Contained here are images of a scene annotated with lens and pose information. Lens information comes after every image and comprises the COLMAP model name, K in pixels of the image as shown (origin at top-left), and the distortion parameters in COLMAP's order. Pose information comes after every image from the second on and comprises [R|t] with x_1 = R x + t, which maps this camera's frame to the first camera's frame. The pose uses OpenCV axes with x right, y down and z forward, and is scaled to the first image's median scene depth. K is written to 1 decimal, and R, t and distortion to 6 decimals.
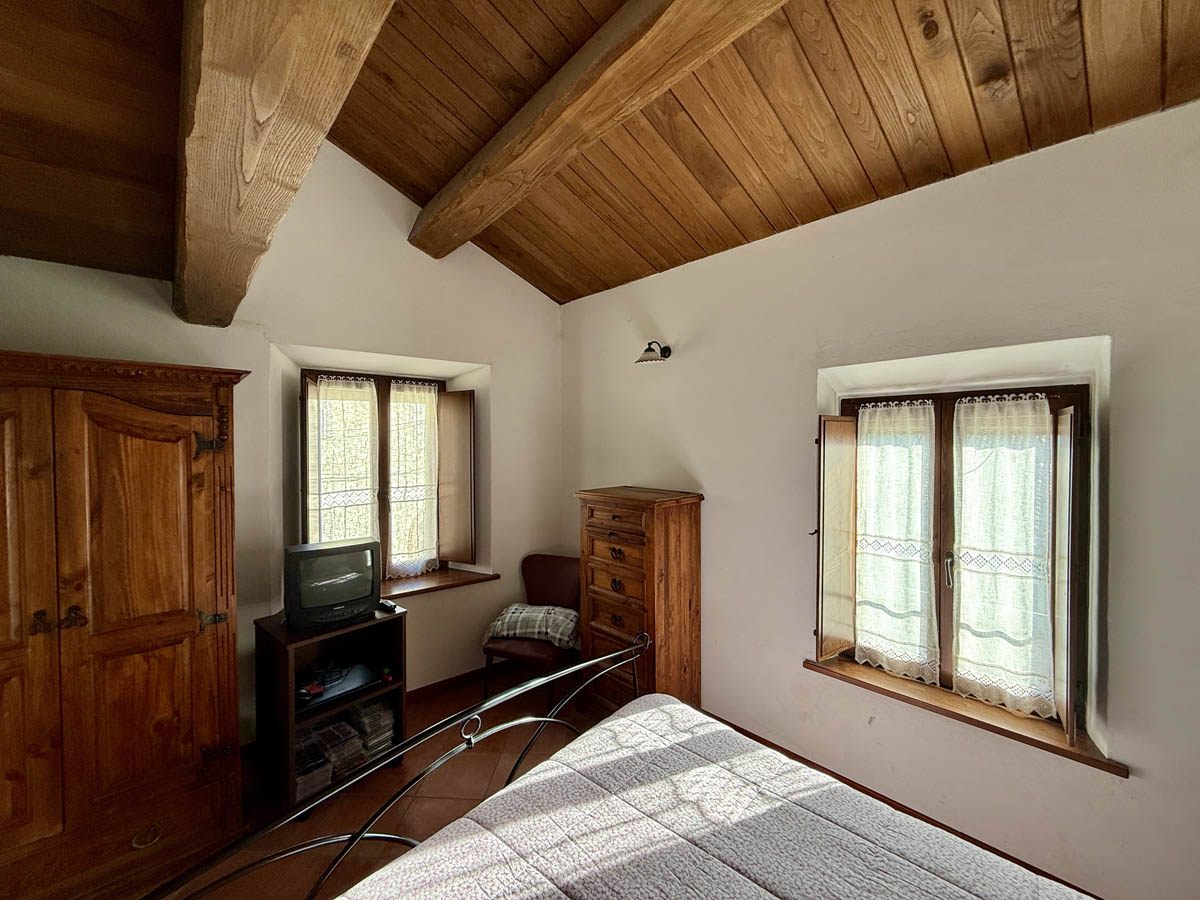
lens RADIAL K [[478.2, 0, 598.1], [0, 478.2, 448.1], [0, 0, 1]] dist [-0.002434, -0.000182]
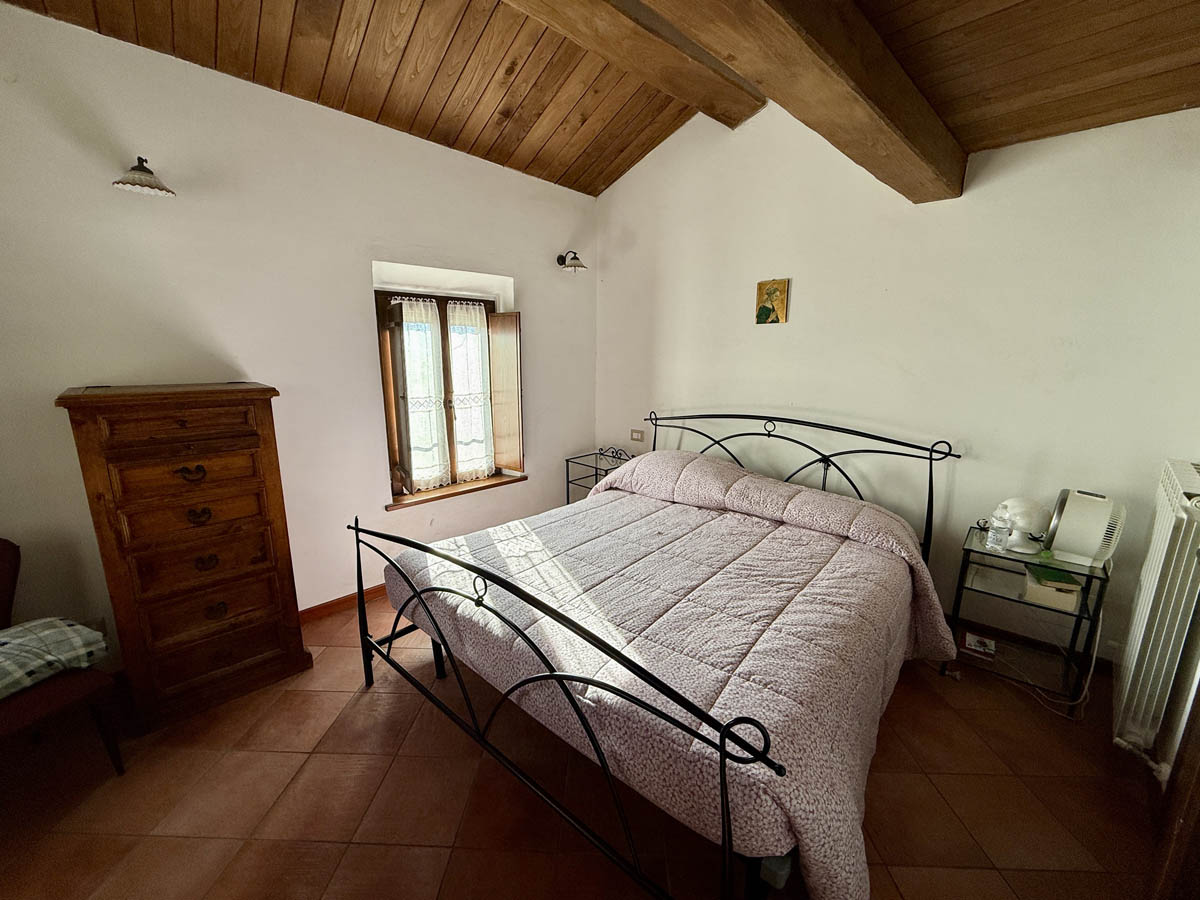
lens RADIAL K [[478.2, 0, 596.2], [0, 478.2, 451.6], [0, 0, 1]] dist [-0.002434, -0.000182]
pose [[-0.035938, -0.203182, 0.978481, -0.894085], [0.009630, 0.978998, 0.203643, 0.066389], [-0.999308, 0.016742, -0.033227, 0.569460]]
